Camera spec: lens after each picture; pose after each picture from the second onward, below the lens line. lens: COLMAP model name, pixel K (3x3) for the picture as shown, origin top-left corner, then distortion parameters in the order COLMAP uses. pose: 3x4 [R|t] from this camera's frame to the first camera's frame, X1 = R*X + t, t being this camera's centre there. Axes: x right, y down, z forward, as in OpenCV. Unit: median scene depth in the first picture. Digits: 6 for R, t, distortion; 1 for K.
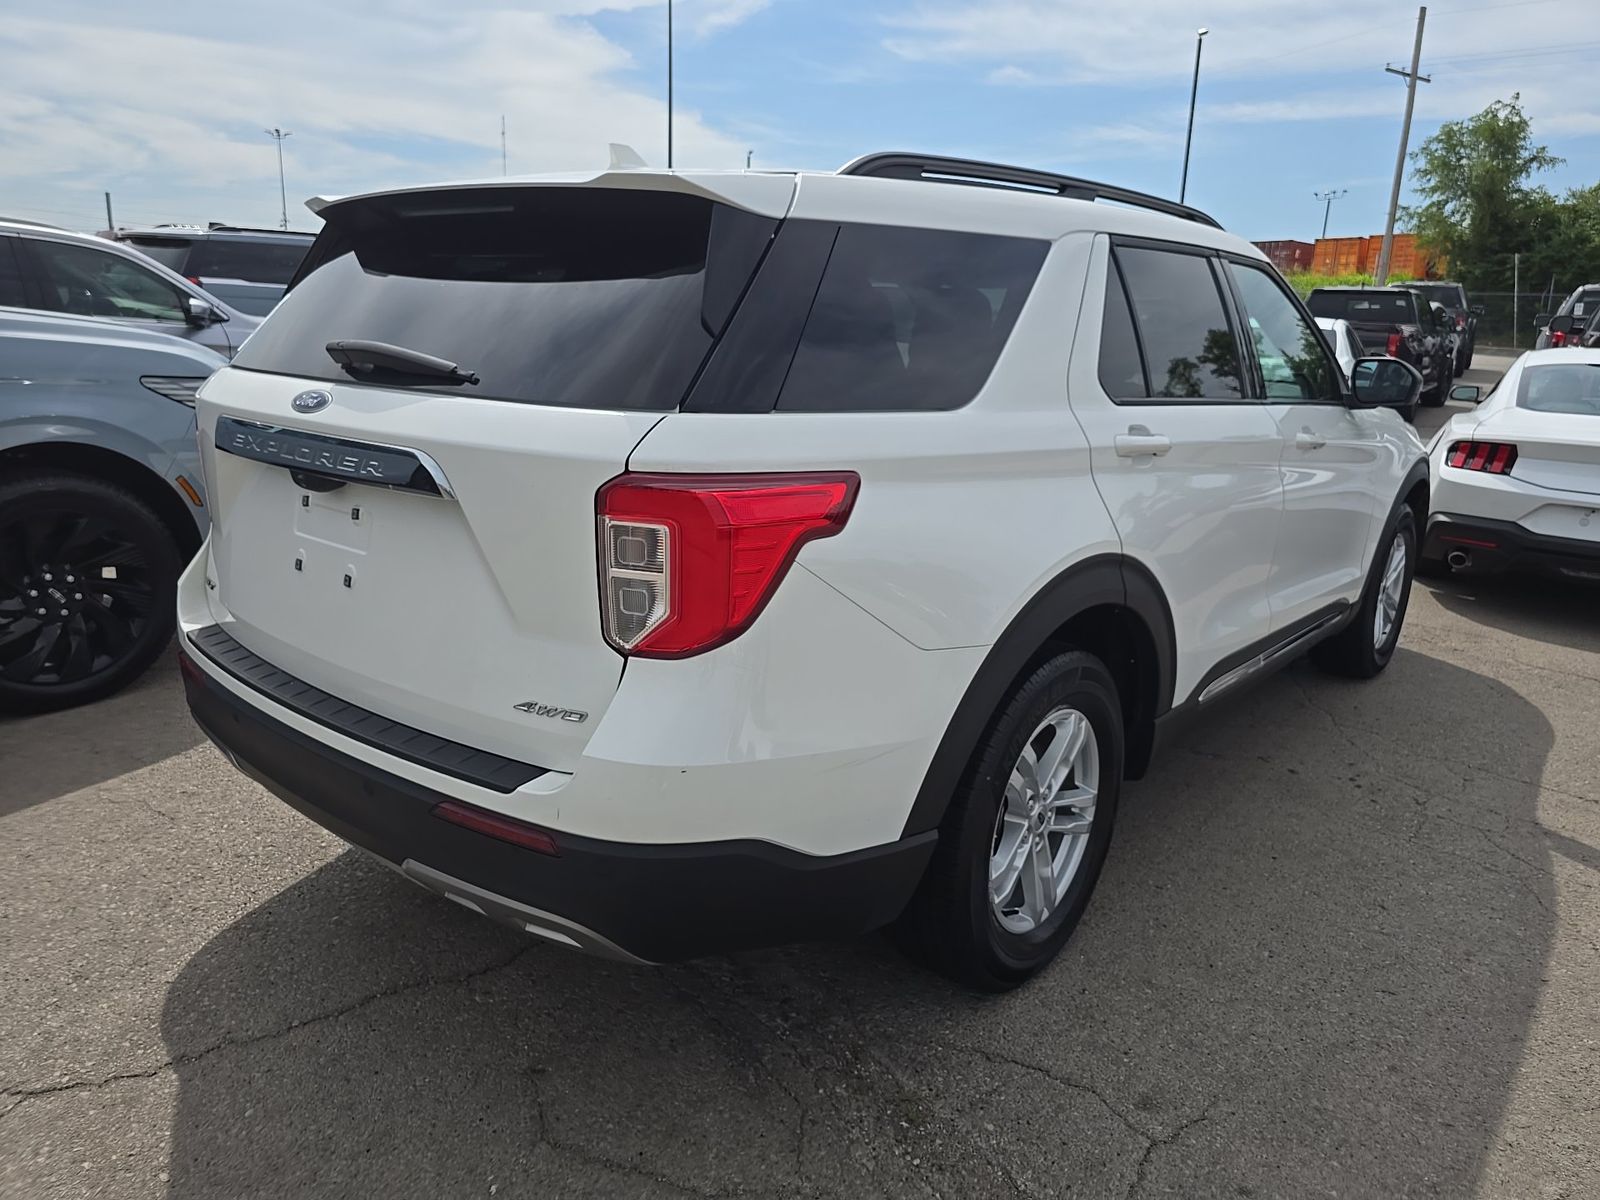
lens RADIAL K [[1097.4, 0, 816.1], [0, 1097.4, 598.3], [0, 0, 1]] dist [0.035341, -0.043299]
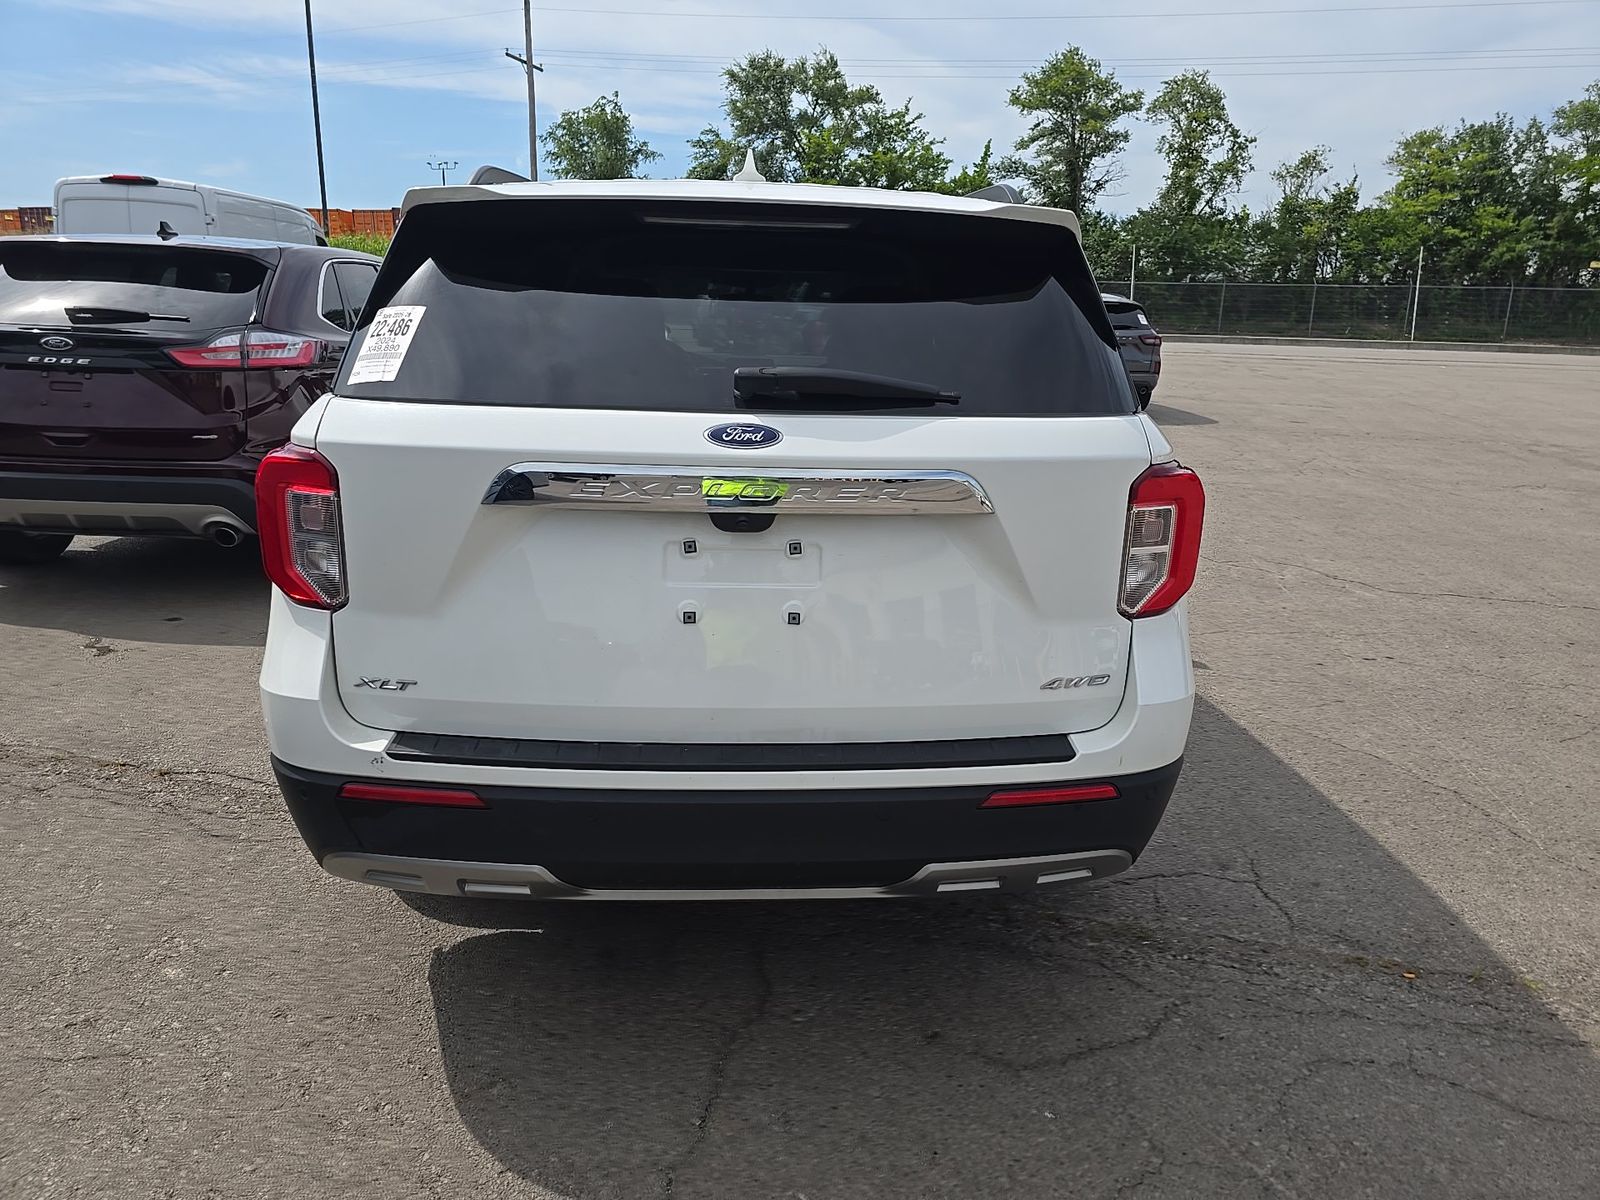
lens RADIAL K [[1088.2, 0, 800.0], [0, 1088.2, 600.0], [0, 0, 1]] dist [0.037014, -0.027430]
pose [[0.733874, -0.187050, 0.653024, -0.855961], [0.164883, 0.981642, 0.095881, -0.100670], [-0.658970, 0.037308, 0.751243, 0.236168]]
